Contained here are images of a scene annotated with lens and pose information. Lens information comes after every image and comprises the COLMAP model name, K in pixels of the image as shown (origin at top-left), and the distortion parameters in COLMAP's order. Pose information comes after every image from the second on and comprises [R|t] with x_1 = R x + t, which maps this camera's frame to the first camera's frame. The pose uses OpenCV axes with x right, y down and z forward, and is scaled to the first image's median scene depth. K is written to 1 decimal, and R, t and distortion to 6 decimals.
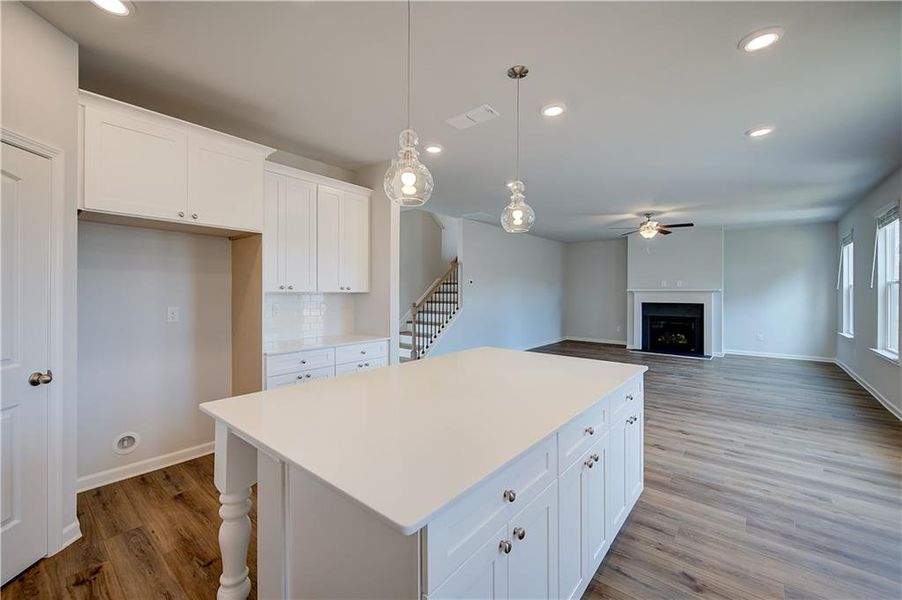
lens RADIAL K [[362.6, 0, 453.2], [0, 362.6, 291.5], [0, 0, 1]] dist [-0.000181, -0.000054]
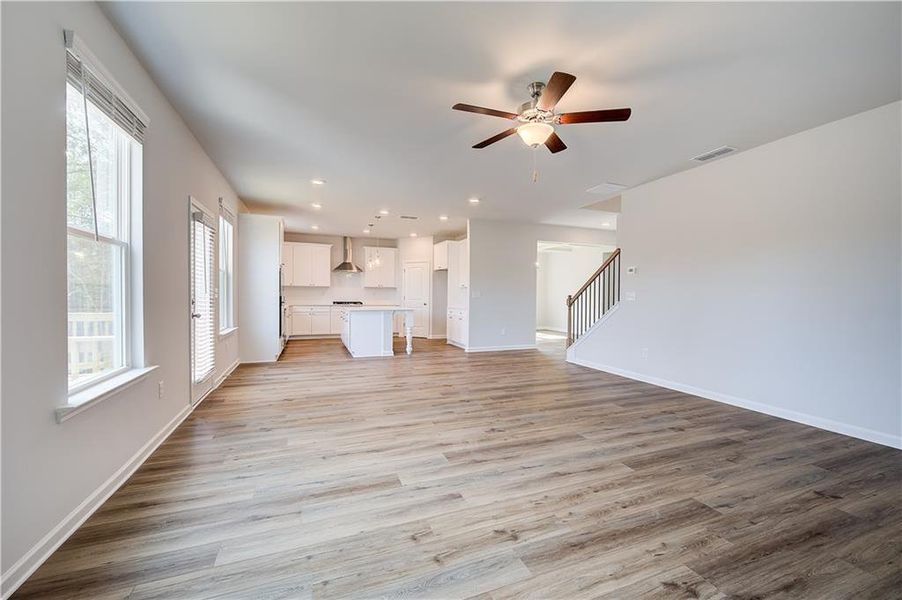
lens RADIAL K [[366.3, 0, 458.9], [0, 366.3, 299.5], [0, 0, 1]] dist [0.002770, 0.000018]
pose [[-0.471525, 0.004474, -0.881842, 0.804372], [-0.008834, 0.999913, 0.009796, 0.027351], [0.881809, 0.012410, -0.471444, 0.936410]]
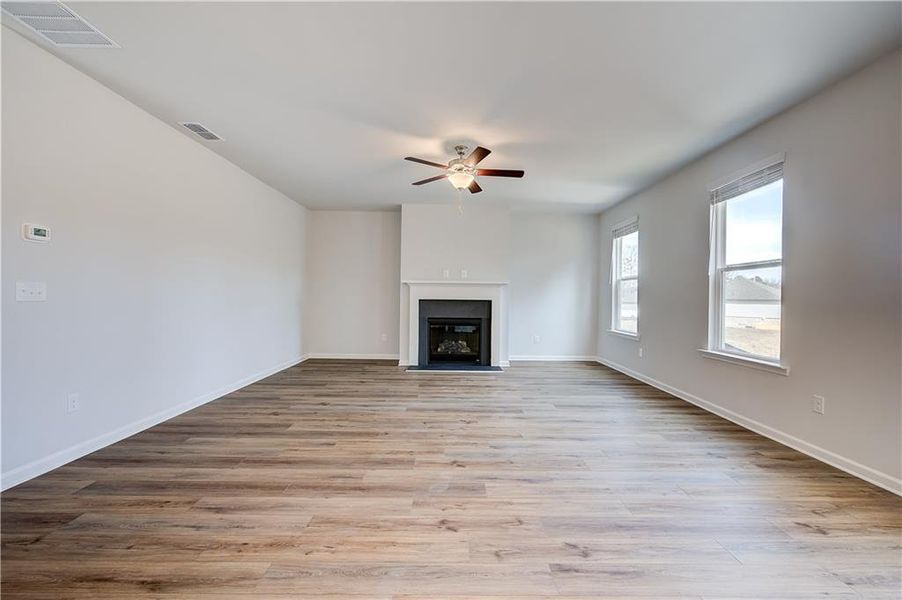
lens RADIAL K [[377.0, 0, 452.6], [0, 377.0, 298.7], [0, 0, 1]] dist [-0.003315, -0.000063]
pose [[0.769186, 0.004865, 0.639006, 0.109089], [-0.011525, 0.999914, 0.006260, 0.026105], [-0.638920, -0.012180, 0.769176, 0.436873]]
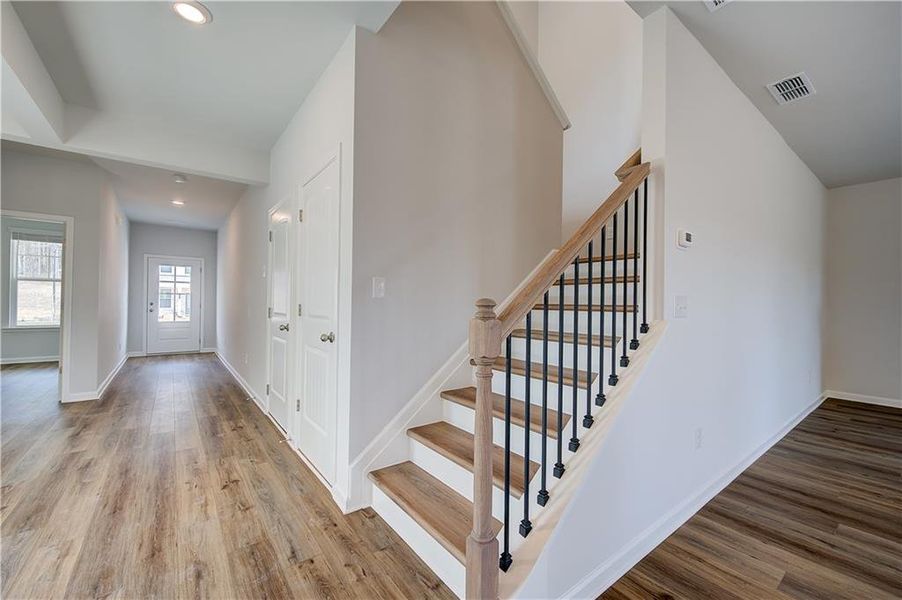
lens RADIAL K [[363.9, 0, 451.0], [0, 363.9, 300.0], [0, 0, 1]] dist [0.002253, -0.000049]
pose [[0.972807, 0.007434, -0.231498, -0.060450], [-0.009617, 0.999919, -0.008306, 0.025344], [0.231417, 0.010307, 0.972800, 0.603793]]
